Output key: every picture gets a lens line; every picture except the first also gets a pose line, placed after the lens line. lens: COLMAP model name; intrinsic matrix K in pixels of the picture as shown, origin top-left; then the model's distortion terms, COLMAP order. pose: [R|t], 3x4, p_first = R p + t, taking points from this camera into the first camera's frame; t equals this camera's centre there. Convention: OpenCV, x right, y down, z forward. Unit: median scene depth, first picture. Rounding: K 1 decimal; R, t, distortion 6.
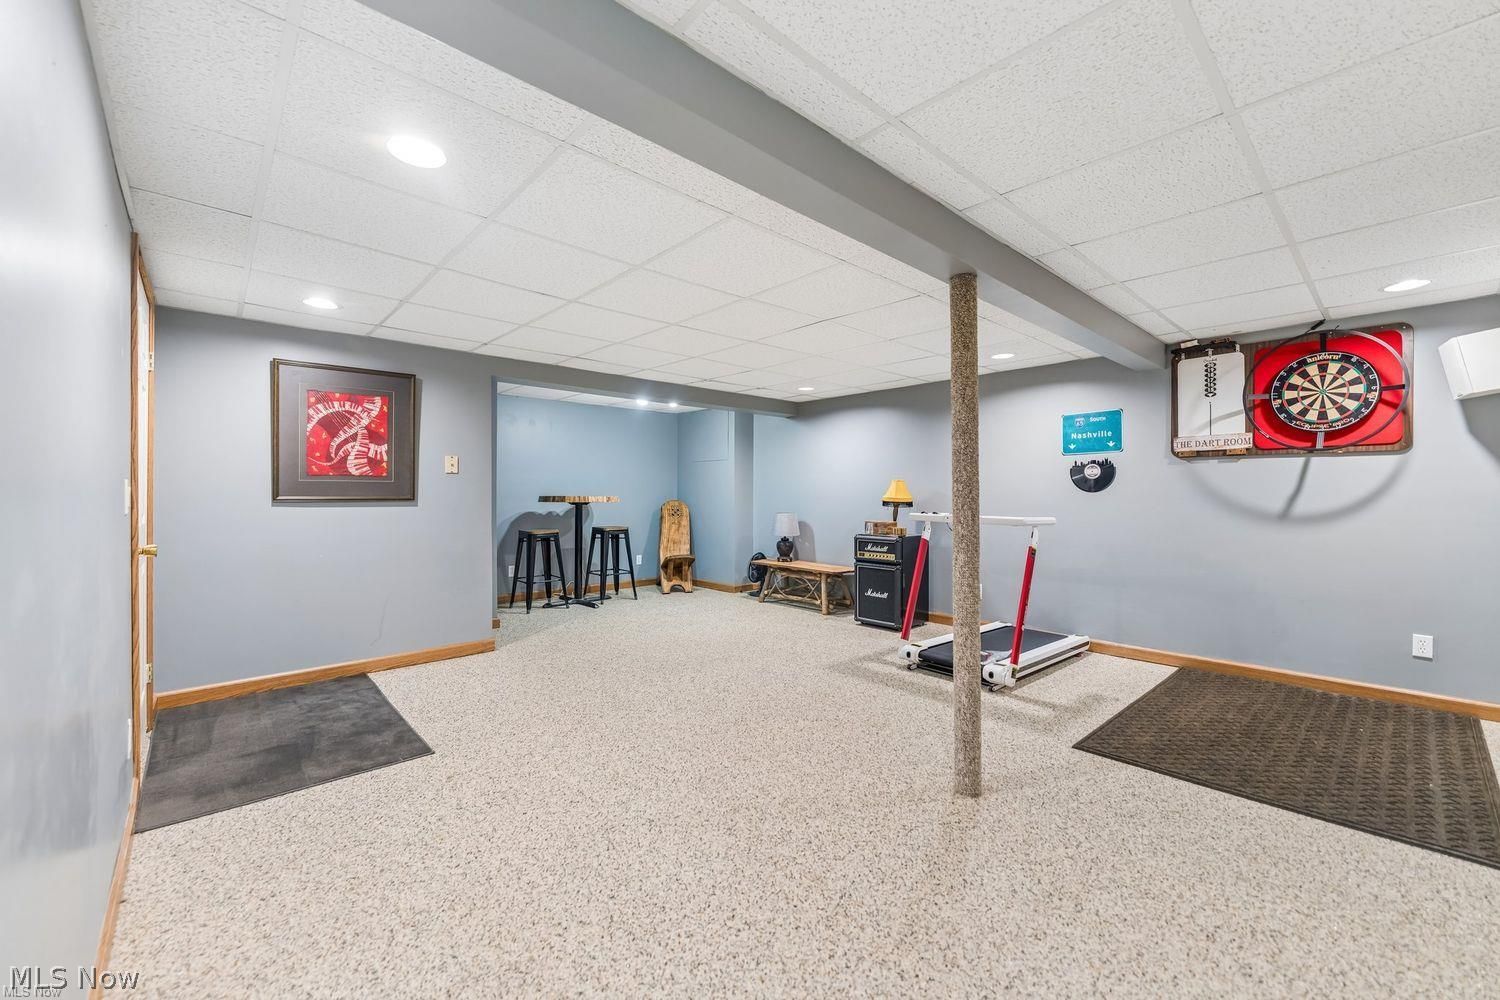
lens RADIAL K [[610.3, 0, 738.4], [0, 610.3, 495.9], [0, 0, 1]] dist [0.000856, 0.000168]
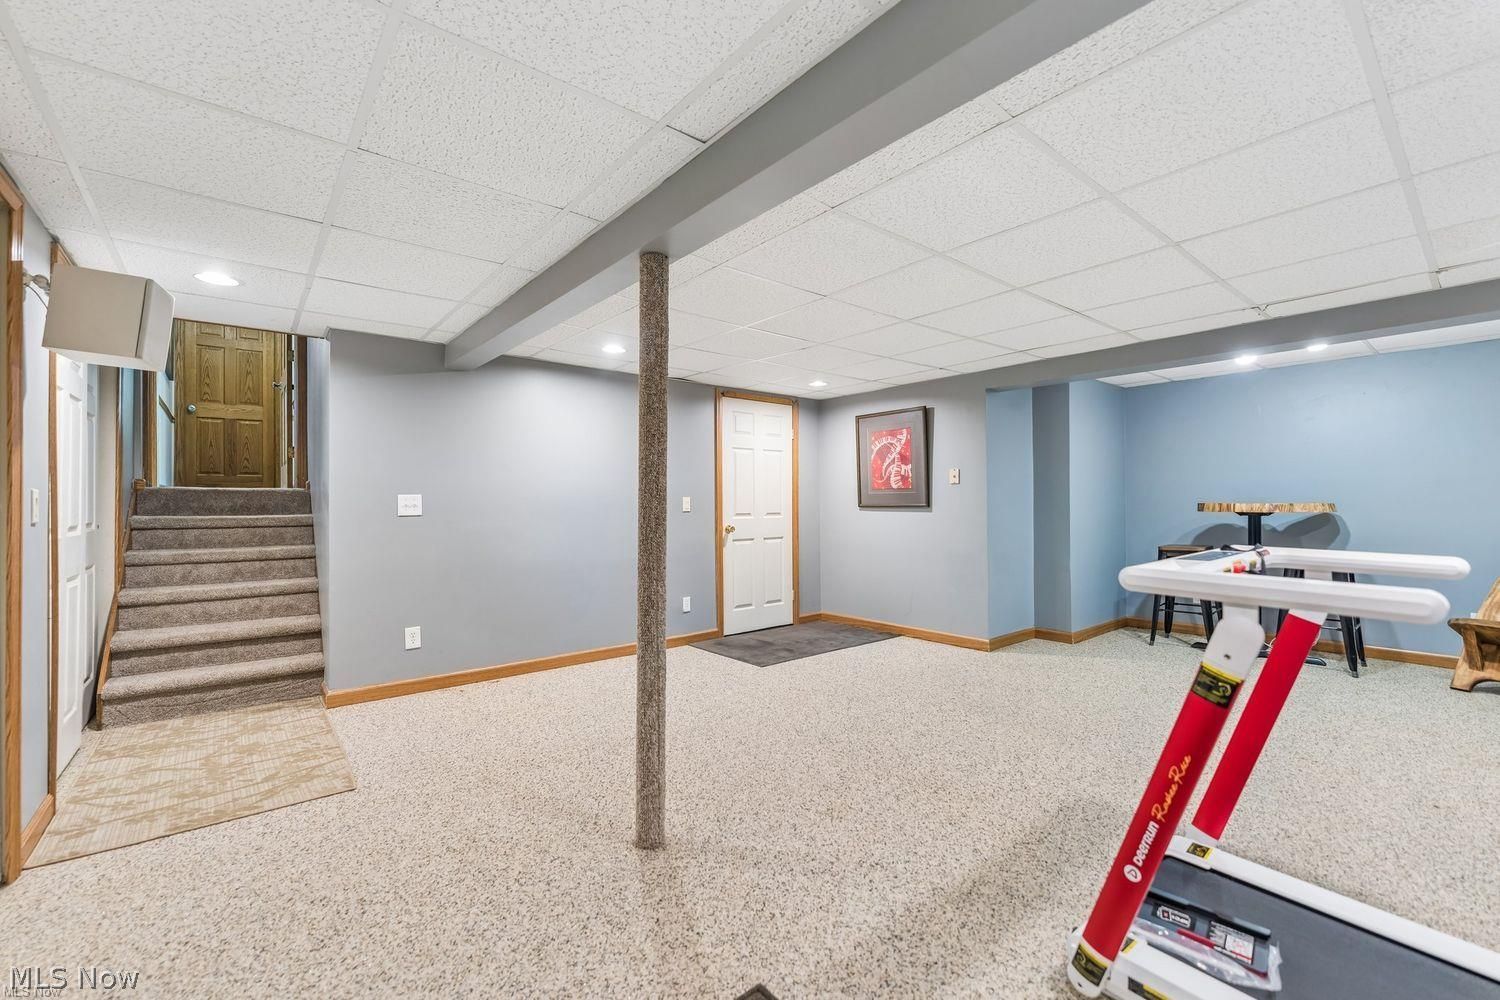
lens RADIAL K [[610.3, 0, 737.1], [0, 610.3, 500.2], [0, 0, 1]] dist [0.000856, 0.000168]
pose [[-0.050479, -0.004718, -0.998714, 0.763017], [0.002153, 0.999986, -0.004832, -0.001849], [0.998723, -0.002394, -0.050468, 0.716472]]
